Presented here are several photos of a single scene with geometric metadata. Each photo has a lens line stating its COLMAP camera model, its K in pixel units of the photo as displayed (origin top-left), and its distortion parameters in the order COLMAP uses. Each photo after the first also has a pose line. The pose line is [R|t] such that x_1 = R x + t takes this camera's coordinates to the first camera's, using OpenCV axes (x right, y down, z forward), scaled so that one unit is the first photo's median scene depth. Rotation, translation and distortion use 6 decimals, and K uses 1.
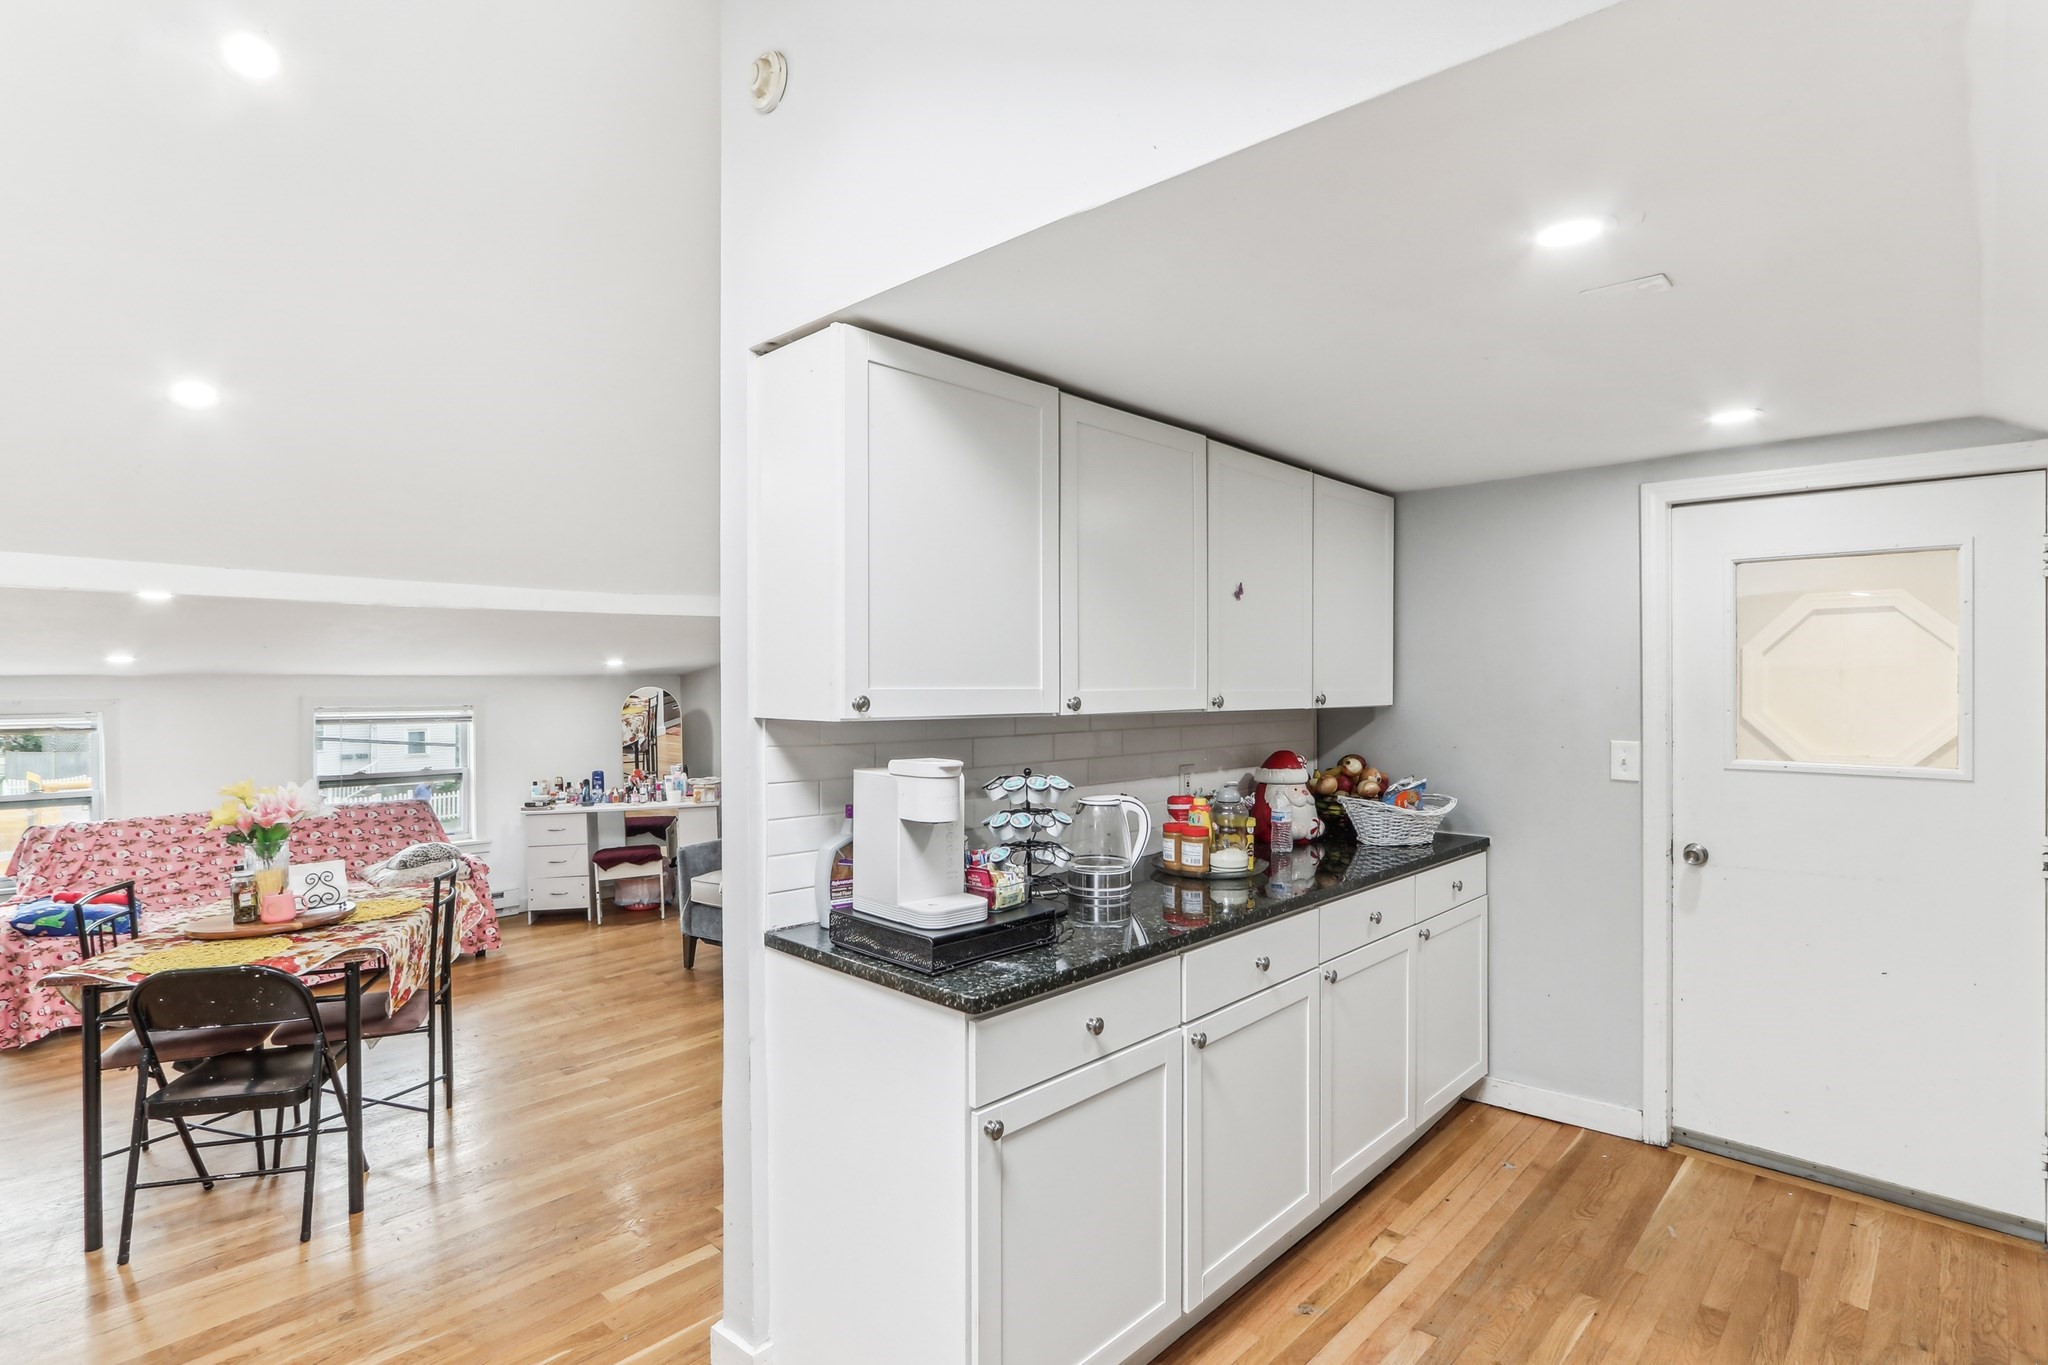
lens RADIAL K [[972.9, 0, 996.2], [0, 972.9, 688.9], [0, 0, 1]] dist [0.014211, 0.000795]
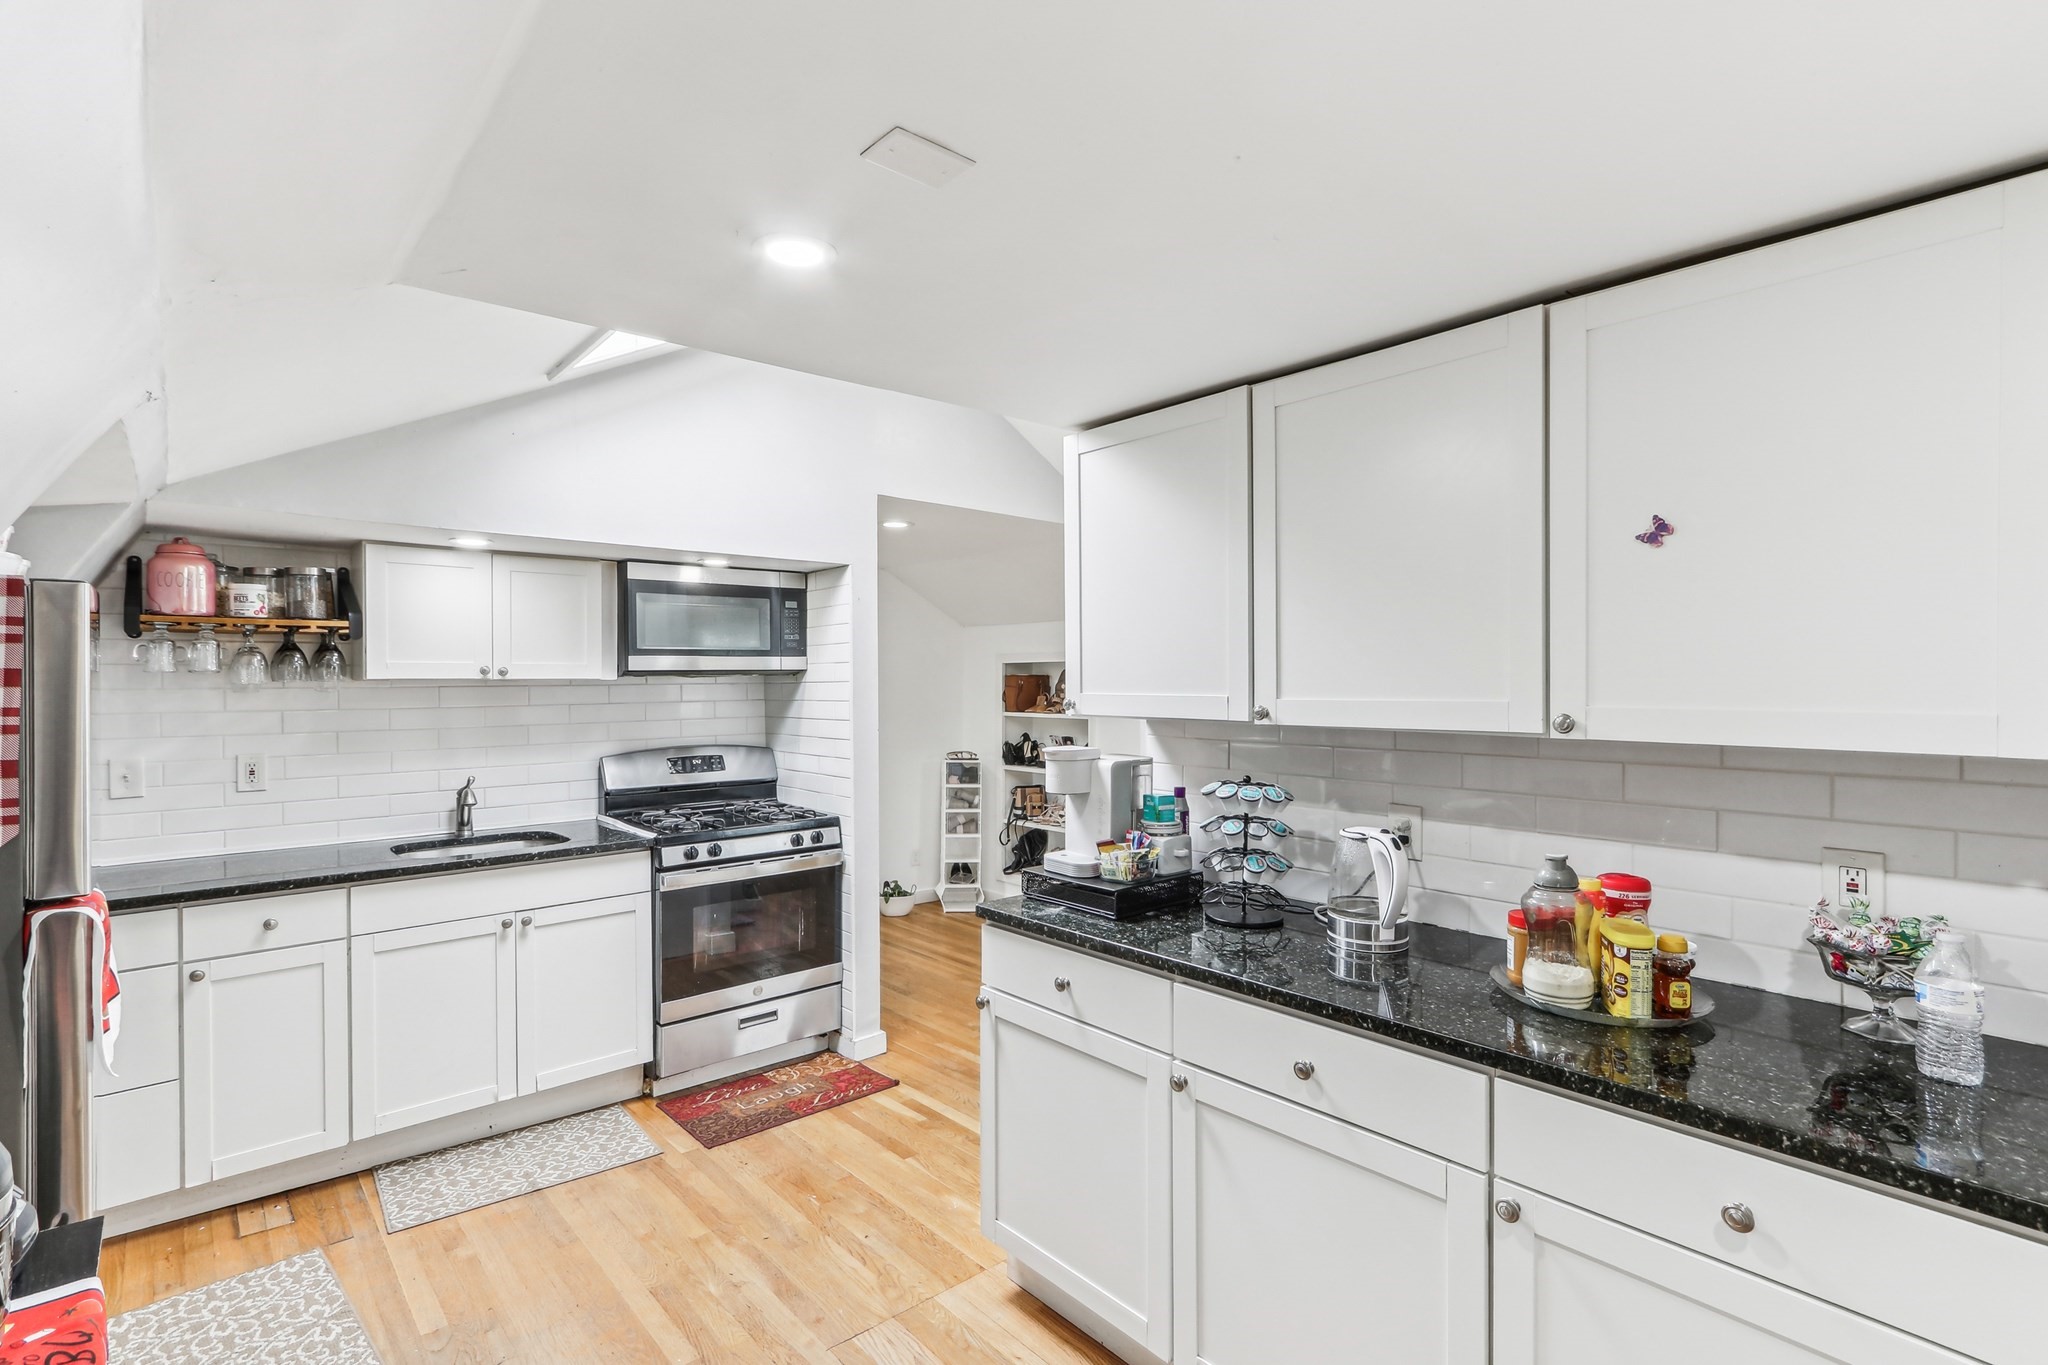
lens RADIAL K [[952.0, 0, 1026.0], [0, 952.0, 685.0], [0, 0, 1]] dist [0.003095, 0.001507]
pose [[-0.054947, 0.005745, -0.998473, 0.481322], [0.000850, 0.999983, 0.005707, -0.008189], [0.998489, -0.000535, -0.054951, 0.393909]]
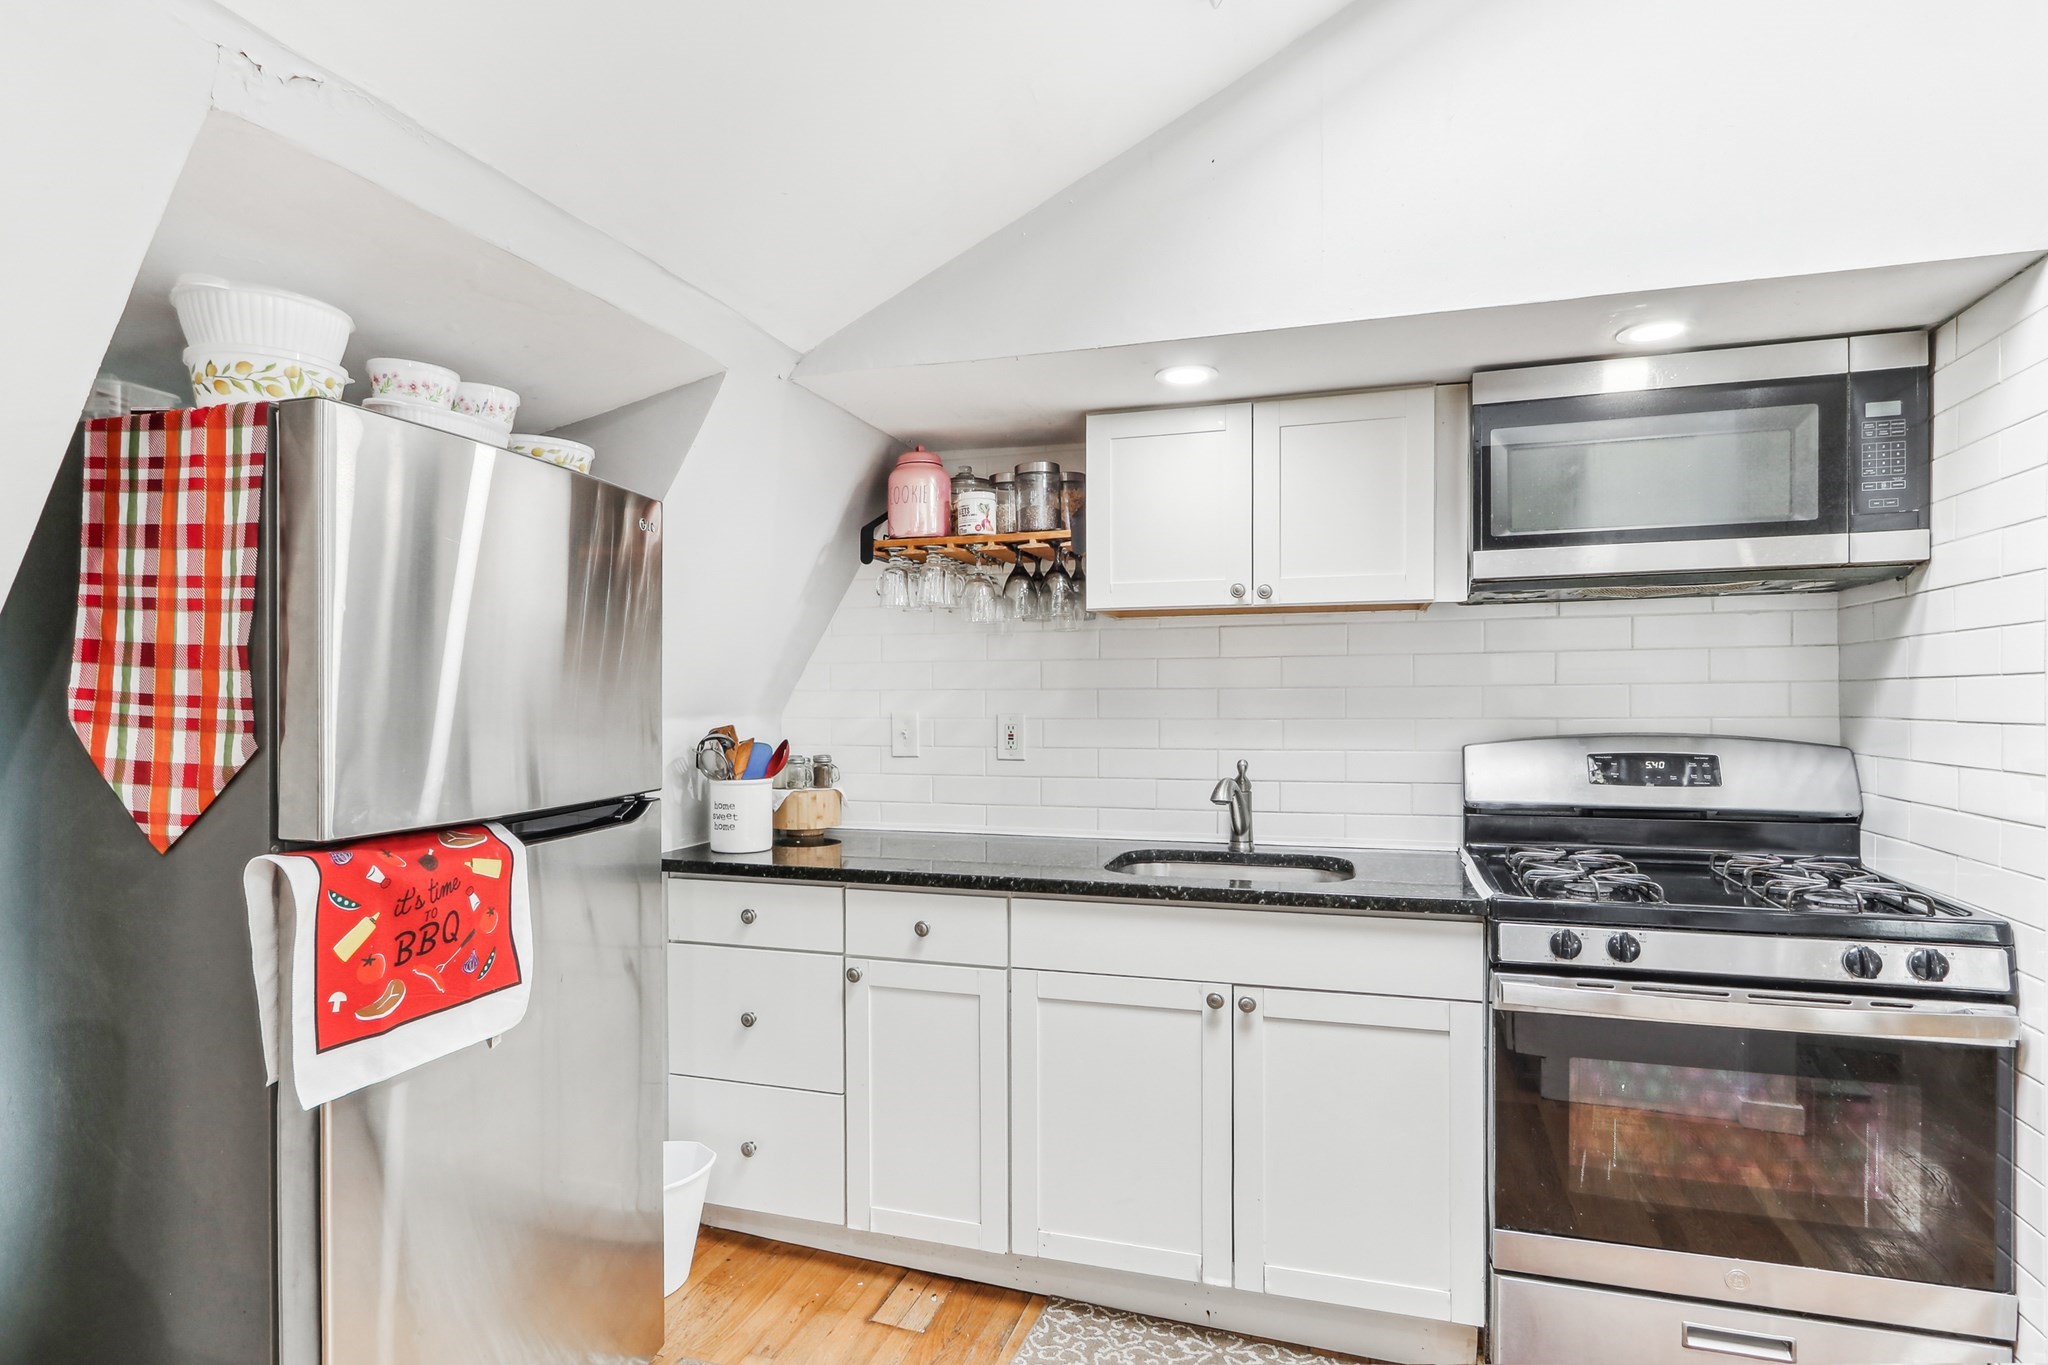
lens RADIAL K [[1089.6, 0, 970.0], [0, 1089.6, 729.9], [0, 0, 1]] dist [-0.006518, 0.000742]
pose [[-0.898437, 0.020534, -0.438623, 0.144493], [0.005383, 0.999346, 0.035758, 0.029571], [0.439070, 0.029765, -0.897959, 0.358883]]
